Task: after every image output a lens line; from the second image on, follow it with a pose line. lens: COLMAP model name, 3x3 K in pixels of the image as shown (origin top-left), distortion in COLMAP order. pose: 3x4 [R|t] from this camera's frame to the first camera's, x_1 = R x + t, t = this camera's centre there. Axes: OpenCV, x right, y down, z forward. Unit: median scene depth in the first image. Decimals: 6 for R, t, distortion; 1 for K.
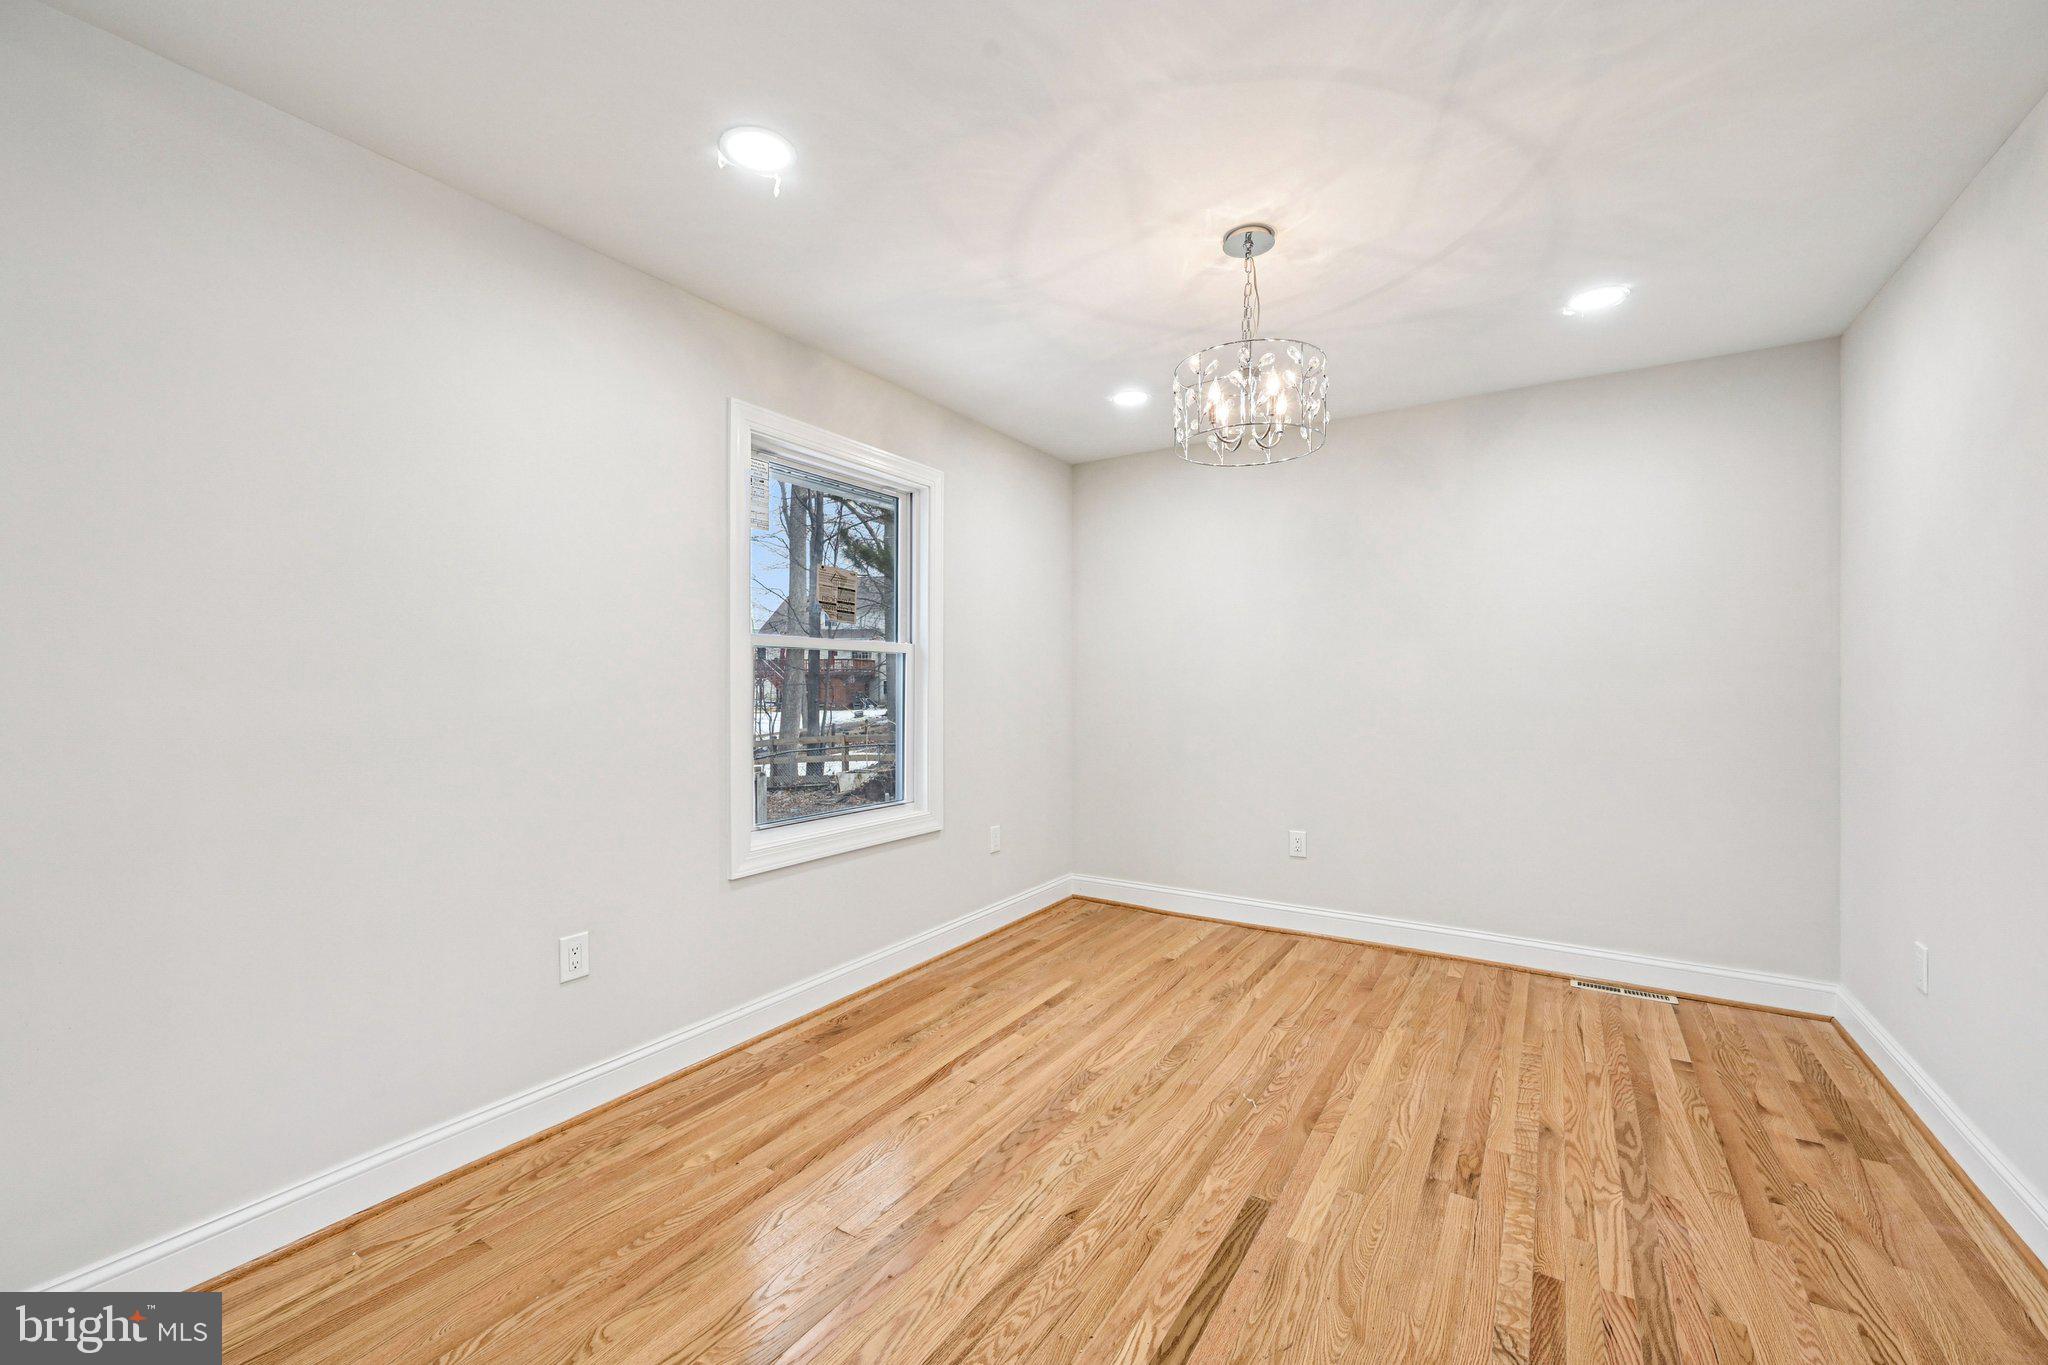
lens RADIAL K [[819.2, 0, 1034.7], [0, 819.2, 684.2], [0, 0, 1]] dist [-0.001018, 0.000109]
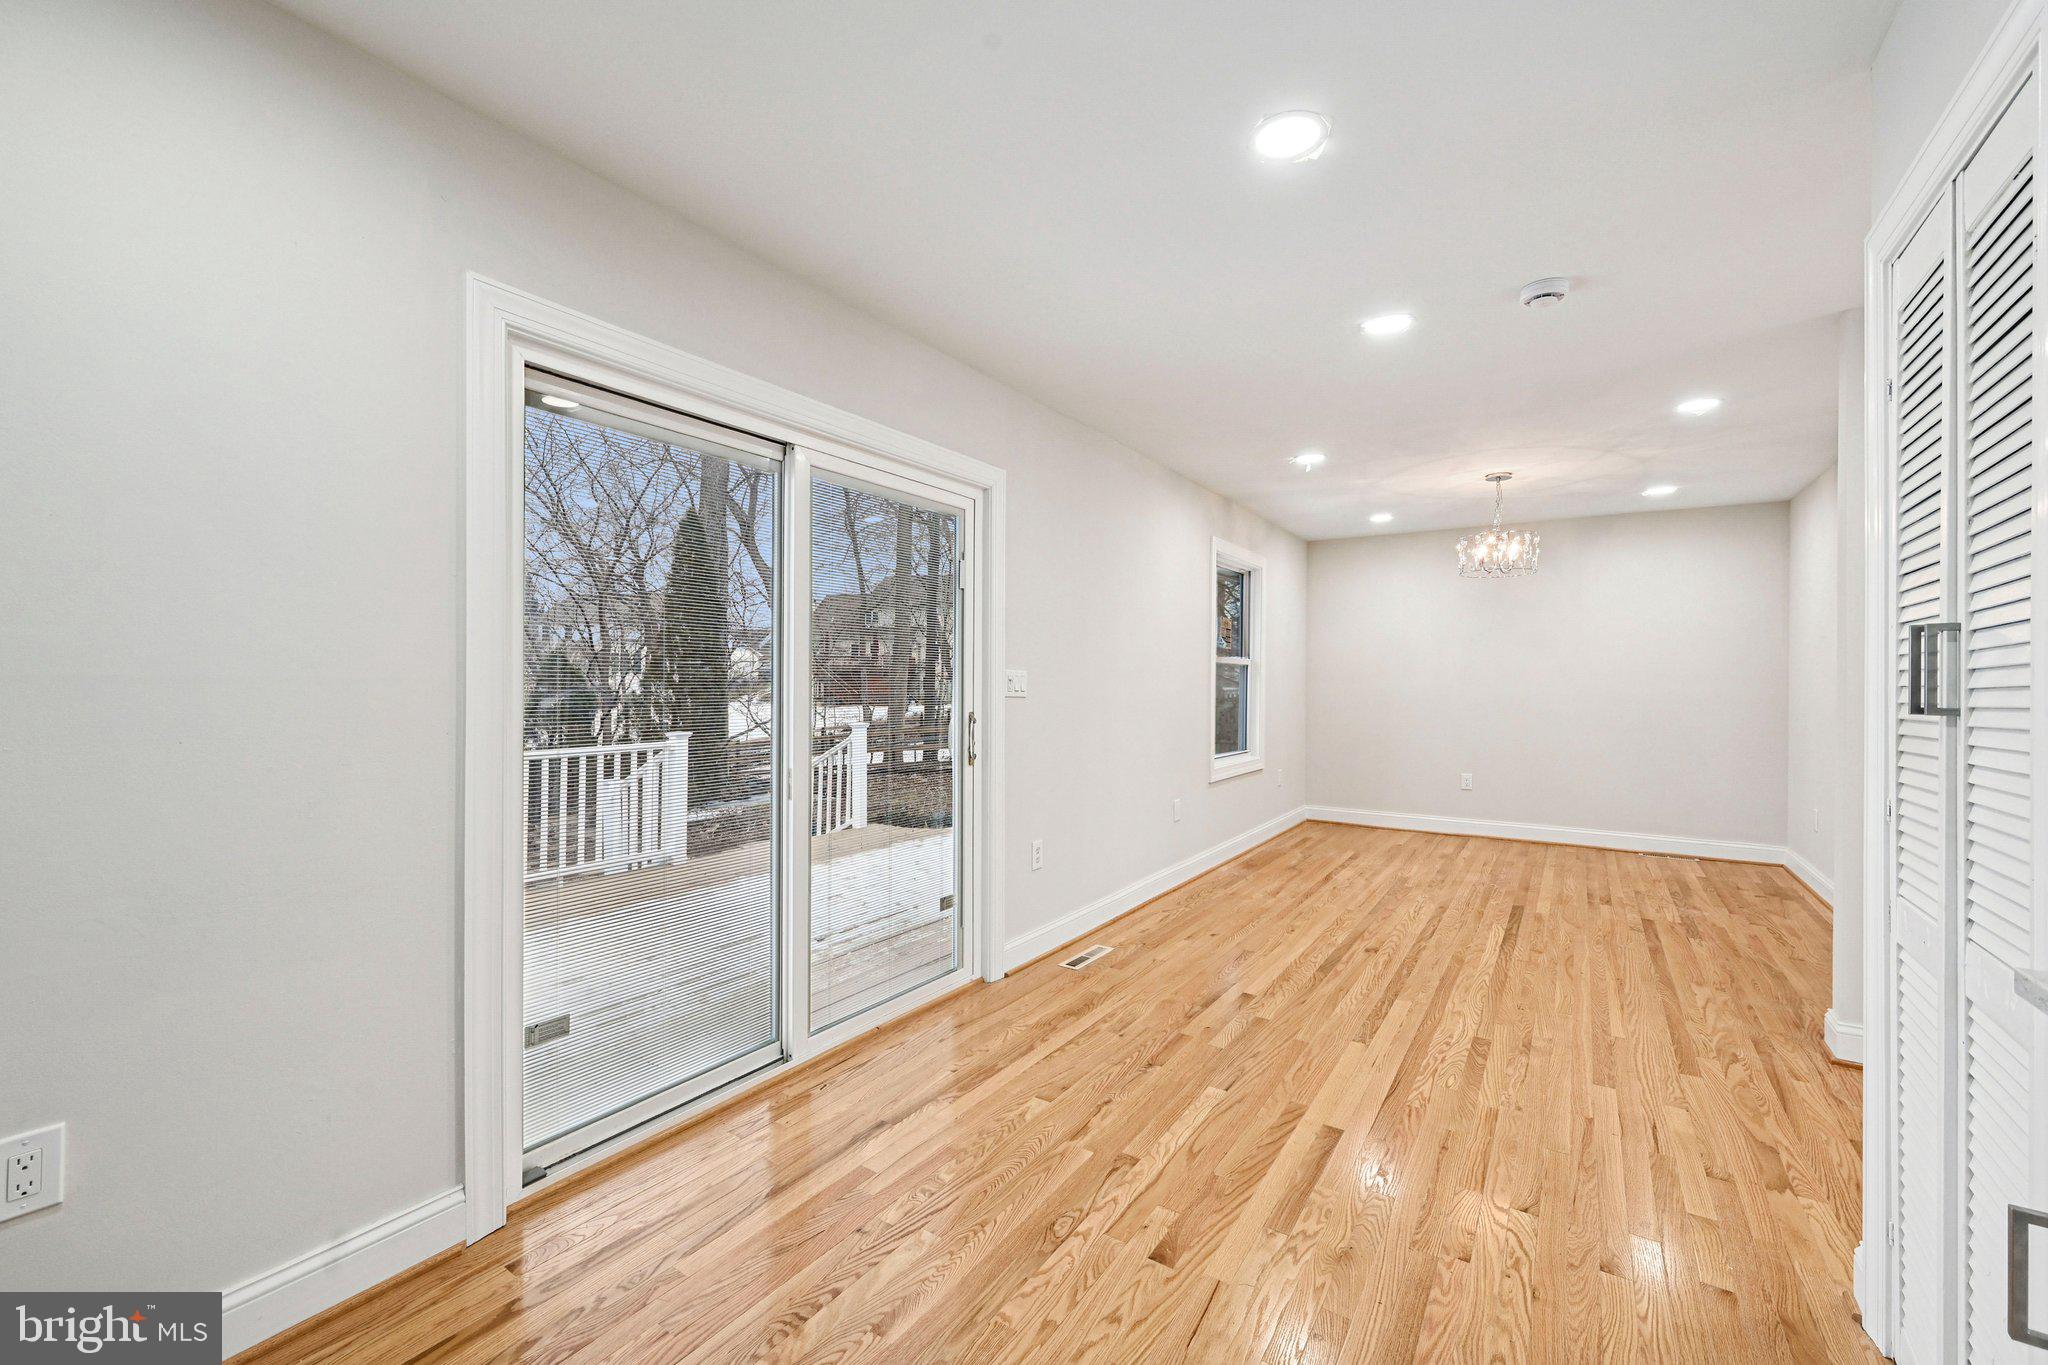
lens RADIAL K [[826.3, 0, 1039.0], [0, 826.3, 683.4], [0, 0, 1]] dist [0.000560, 0.000030]
pose [[0.999925, 0.007777, -0.009443, -0.833046], [-0.007757, 0.999968, 0.002100, 0.001916], [0.009459, -0.002027, 0.999953, -1.060777]]
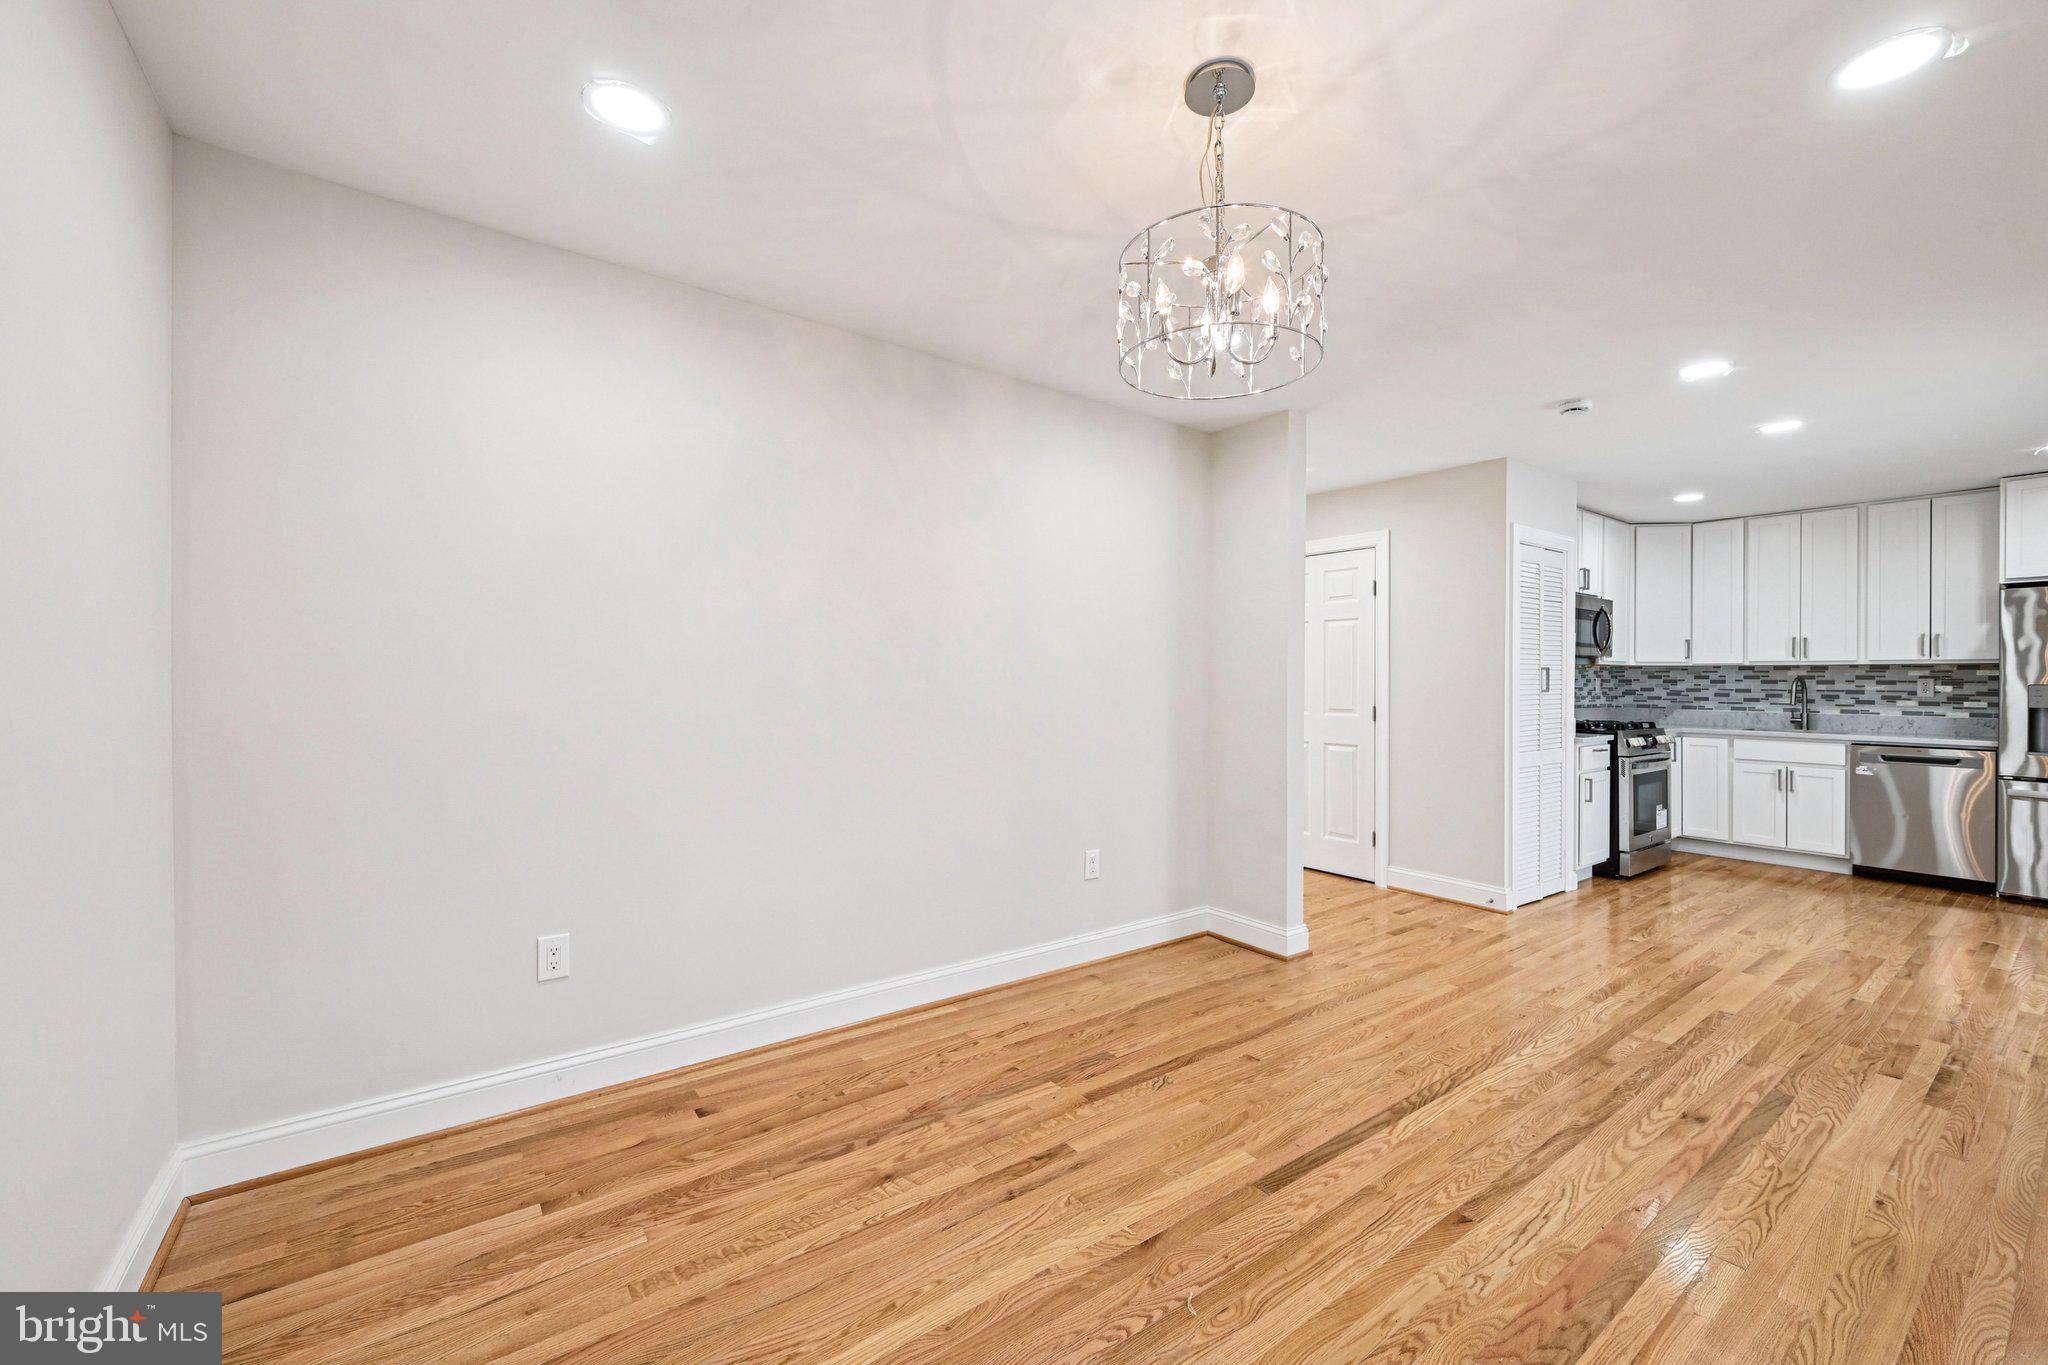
lens RADIAL K [[819.2, 0, 1034.7], [0, 819.2, 684.2], [0, 0, 1]] dist [-0.001018, 0.000109]
pose [[-0.936069, -0.006136, 0.351762, 0.143083], [-0.004260, 0.999972, 0.006106, -0.006455], [-0.351790, 0.004217, -0.936070, 1.593707]]
